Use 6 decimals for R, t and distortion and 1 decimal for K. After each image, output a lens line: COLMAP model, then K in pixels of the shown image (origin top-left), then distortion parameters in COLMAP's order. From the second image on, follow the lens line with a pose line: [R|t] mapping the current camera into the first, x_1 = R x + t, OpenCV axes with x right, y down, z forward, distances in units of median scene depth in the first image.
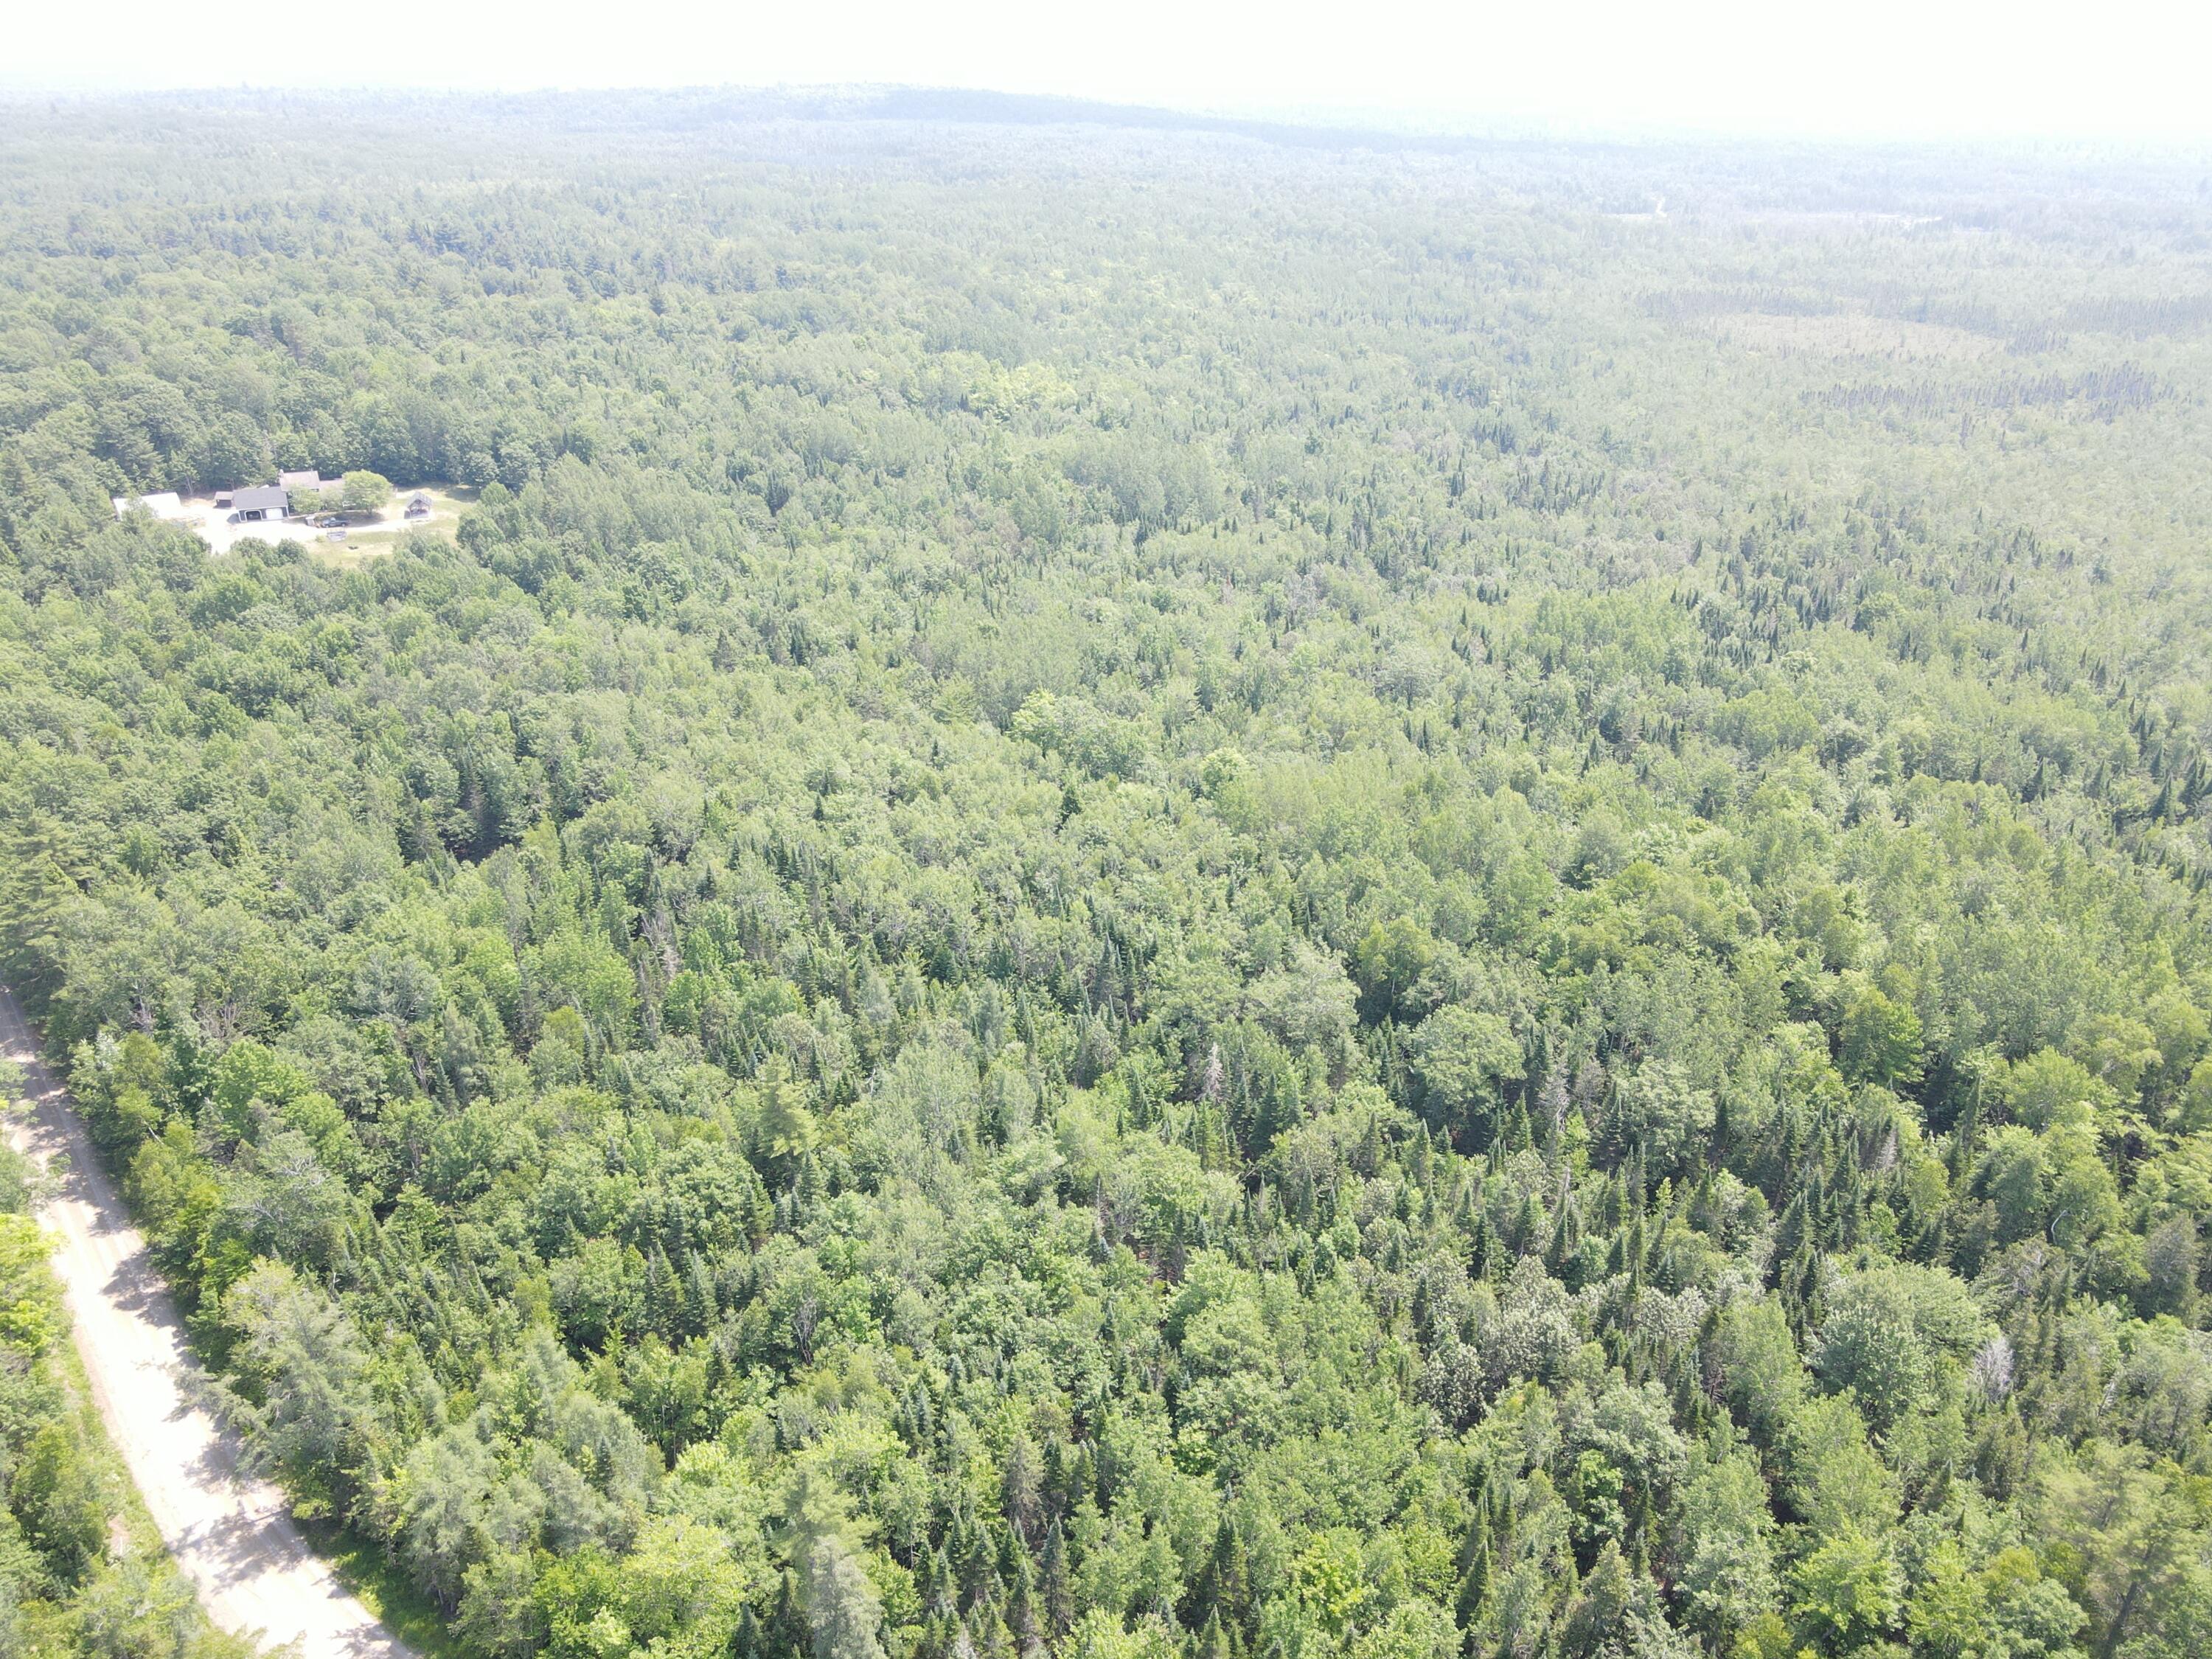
lens RADIAL K [[1626.9, 0, 1093.8], [0, 1626.9, 815.0], [0, 0, 1]] dist [0.001096, 0.016507]
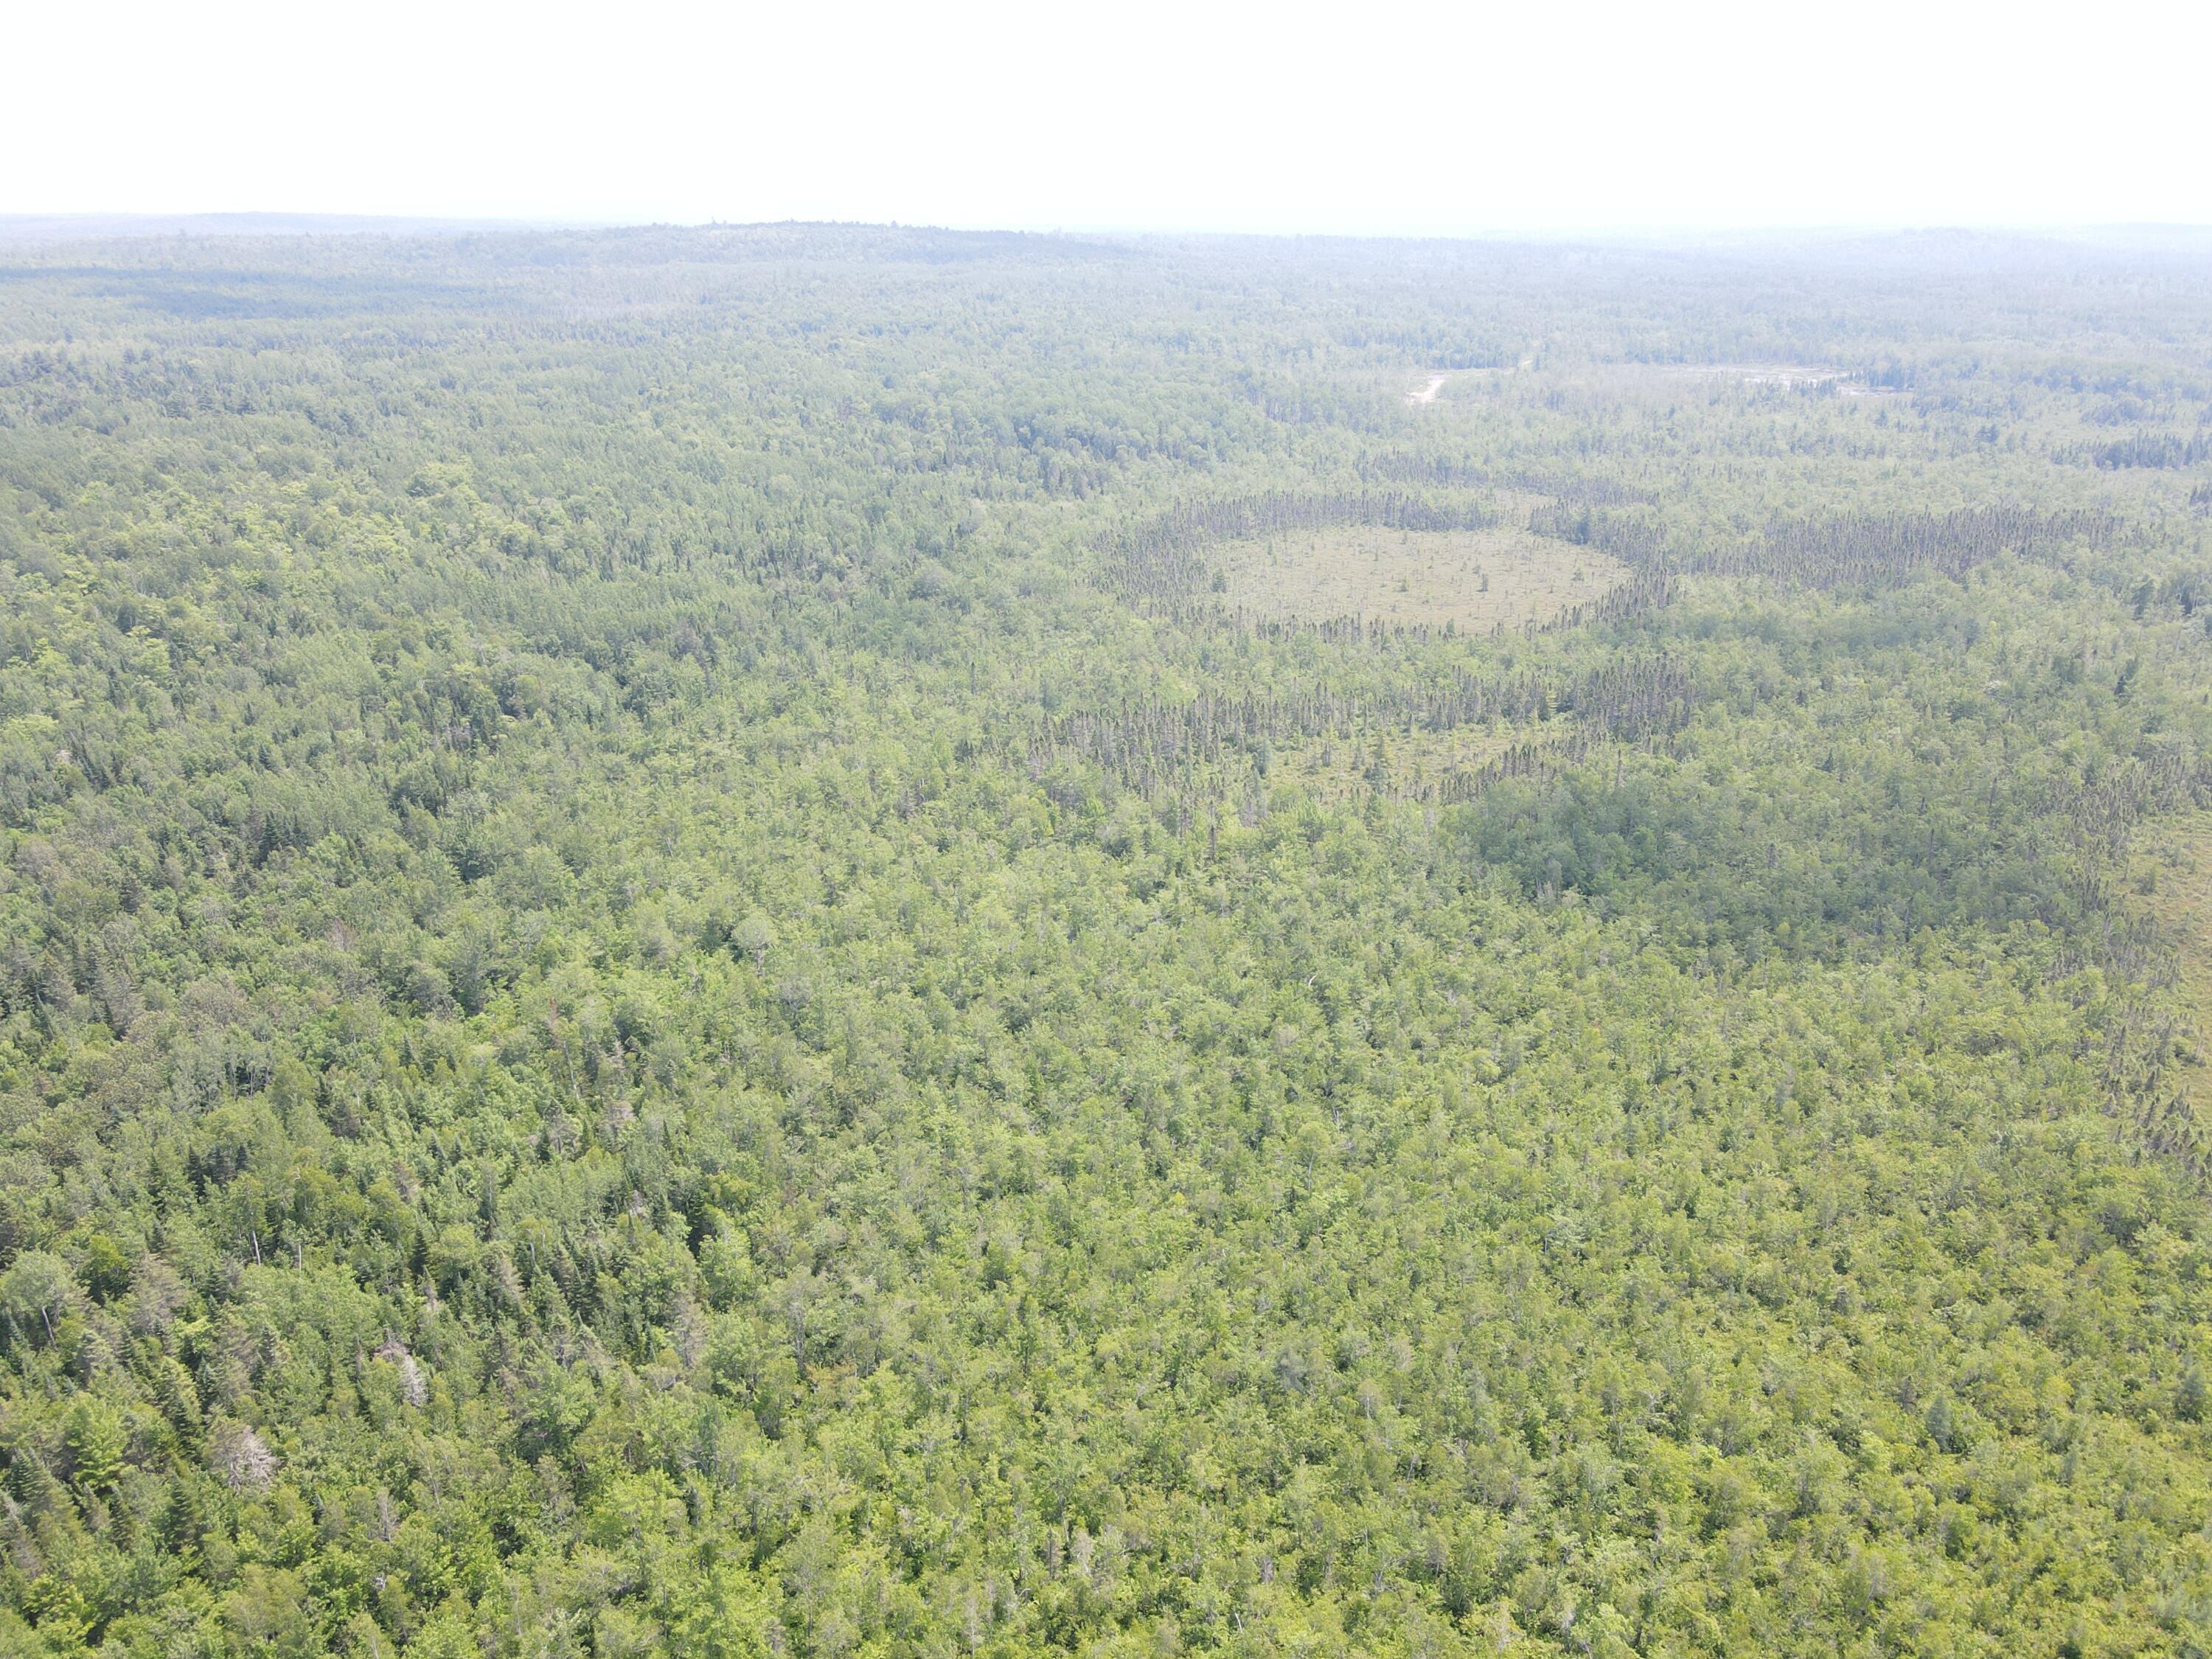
lens RADIAL K [[1626.9, 0, 1100.8], [0, 1626.9, 822.9], [0, 0, 1]] dist [0.001096, 0.016507]
pose [[0.995972, 0.022867, -0.086702, 1.756019], [-0.028411, 0.997592, -0.063265, -0.614614], [0.085046, 0.065473, 0.994224, 1.308381]]
